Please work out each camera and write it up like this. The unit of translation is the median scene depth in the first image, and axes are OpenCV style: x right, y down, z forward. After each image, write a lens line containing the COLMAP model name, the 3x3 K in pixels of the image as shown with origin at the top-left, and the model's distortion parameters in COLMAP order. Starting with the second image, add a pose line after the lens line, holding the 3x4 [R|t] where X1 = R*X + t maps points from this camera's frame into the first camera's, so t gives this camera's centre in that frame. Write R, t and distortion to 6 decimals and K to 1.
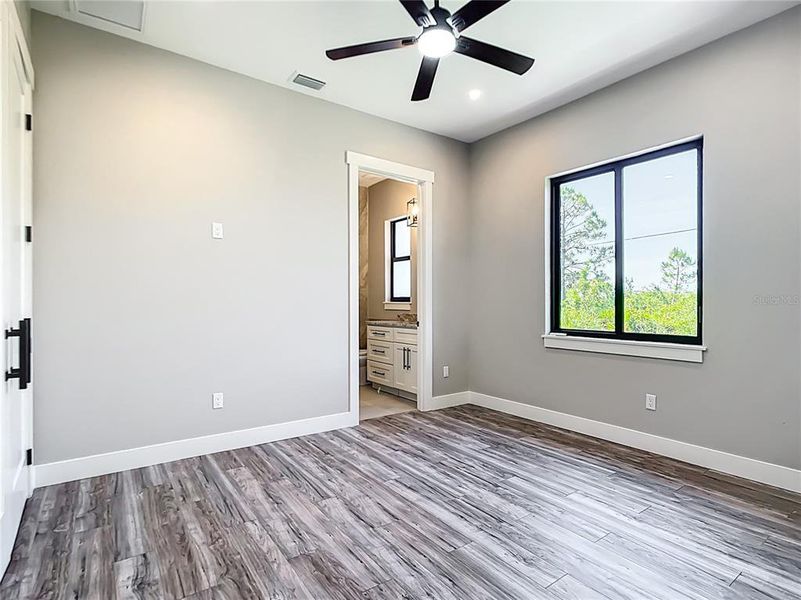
lens RADIAL K [[413.2, 0, 384.3], [0, 413.2, 304.5], [0, 0, 1]] dist [-0.005659, 0.004676]
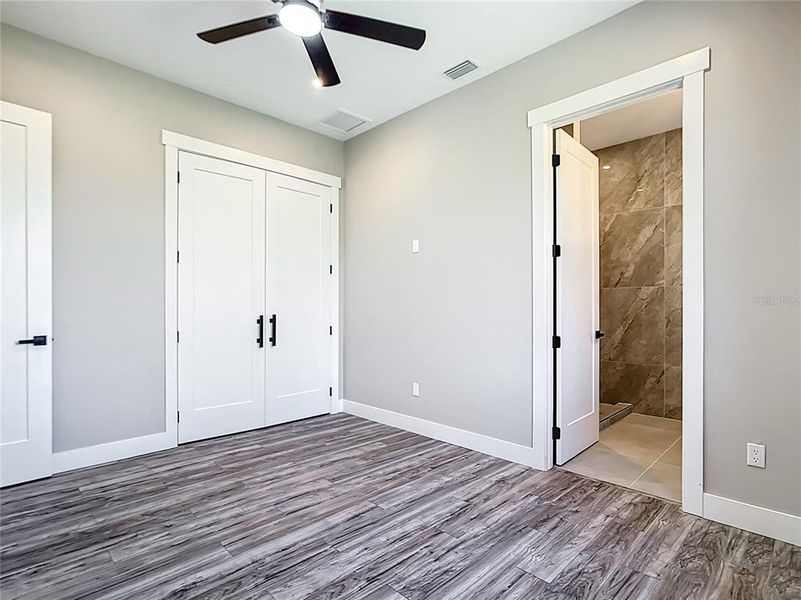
lens RADIAL K [[413.2, 0, 402.0], [0, 413.2, 304.1], [0, 0, 1]] dist [-0.005659, 0.004676]
pose [[0.178568, -0.013159, -0.983840, 0.861519], [-0.004680, 0.999888, -0.014223, 0.006931], [0.983916, 0.007144, 0.178486, 0.853559]]
